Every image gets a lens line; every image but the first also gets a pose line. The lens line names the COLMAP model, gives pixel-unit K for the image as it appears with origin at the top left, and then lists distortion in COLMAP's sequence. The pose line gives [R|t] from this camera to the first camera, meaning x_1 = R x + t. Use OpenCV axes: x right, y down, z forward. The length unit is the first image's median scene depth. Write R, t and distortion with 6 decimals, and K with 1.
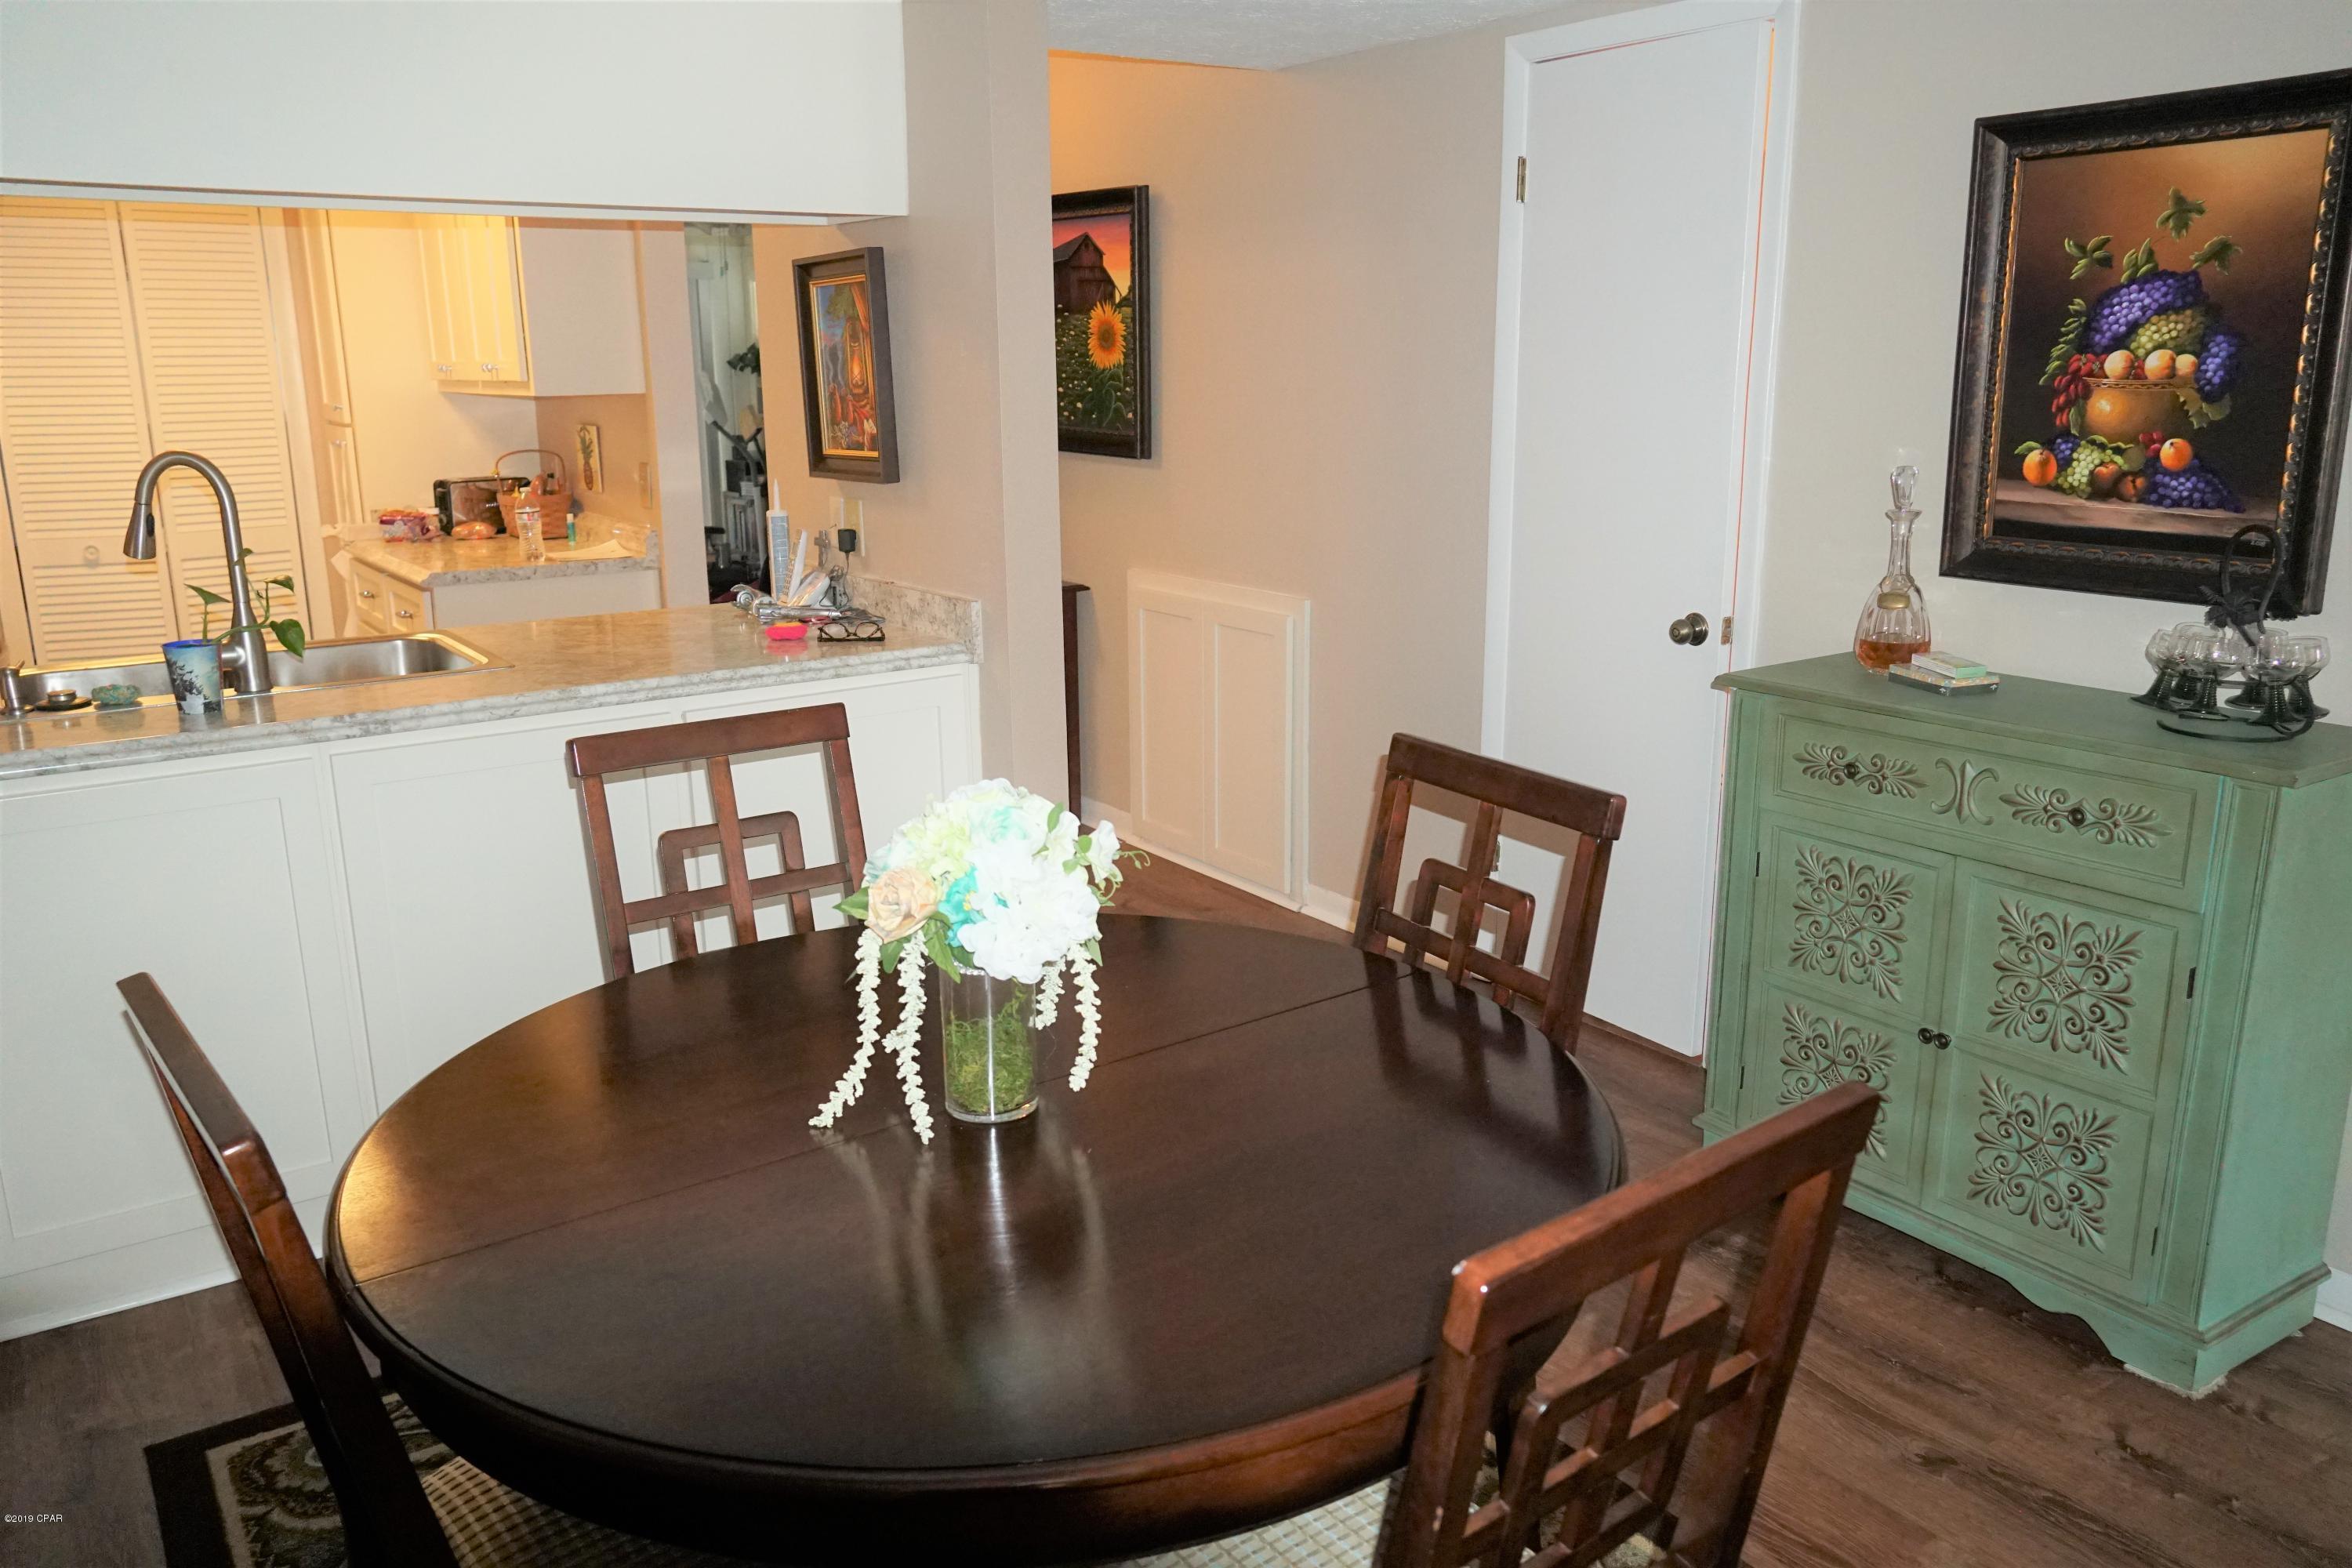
lens RADIAL K [[1763.0, 0, 1176.0], [0, 1763.0, 784.0], [0, 0, 1]] dist [-0.049026, 0.060212]
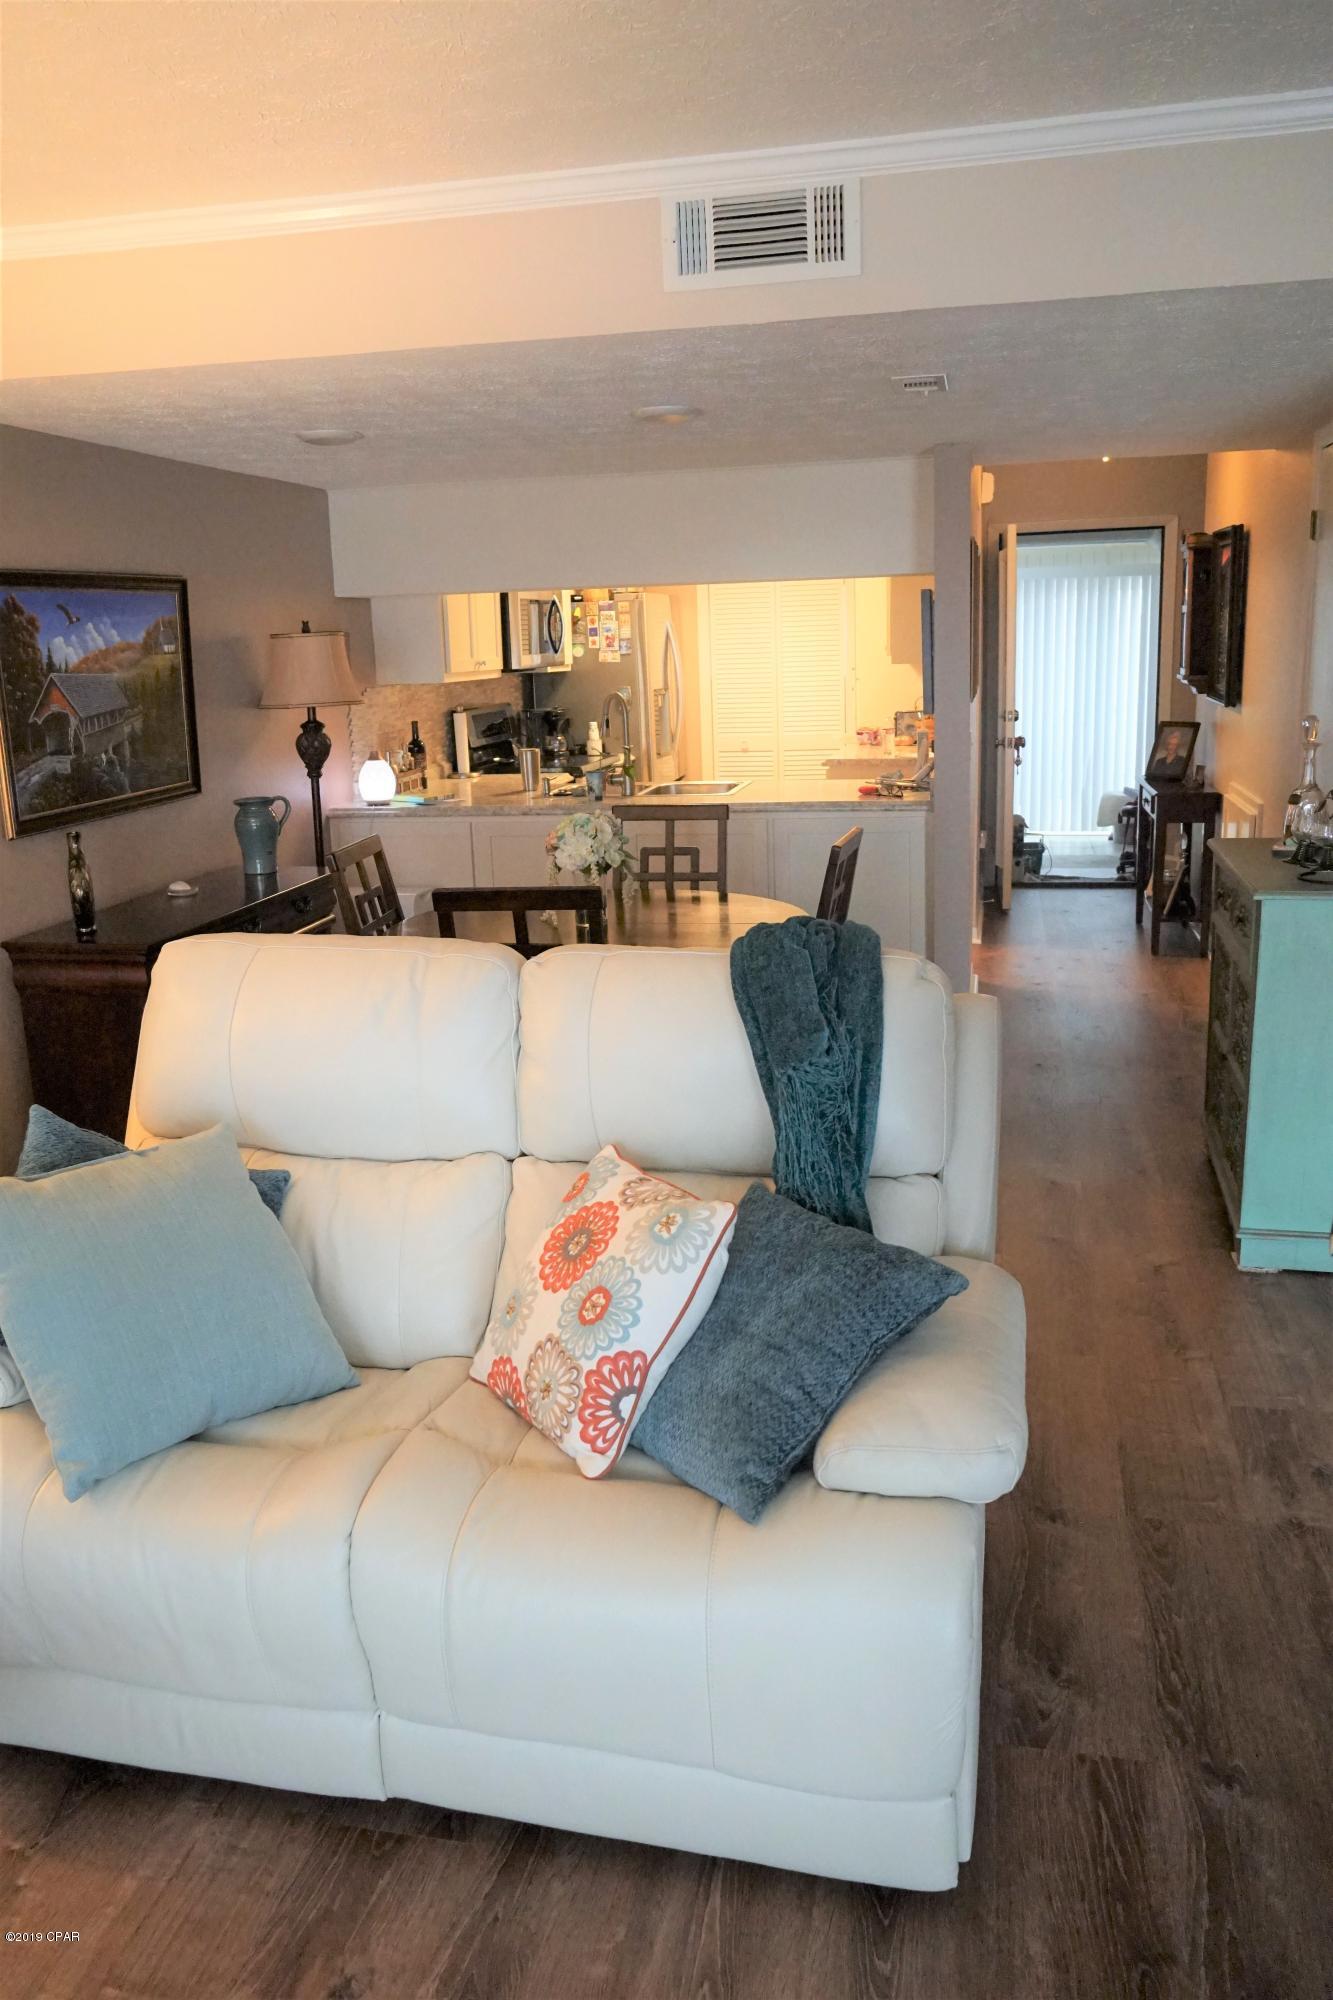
lens RADIAL K [[1499.1, 0, 678.7], [0, 1499.1, 1002.1], [0, 0, 1]] dist [-0.049026, 0.060212]
pose [[0.656132, 0.157351, -0.738059, 1.334312], [-0.145302, 0.986062, 0.081051, 0.063348], [0.740525, 0.054062, 0.669850, -0.400905]]
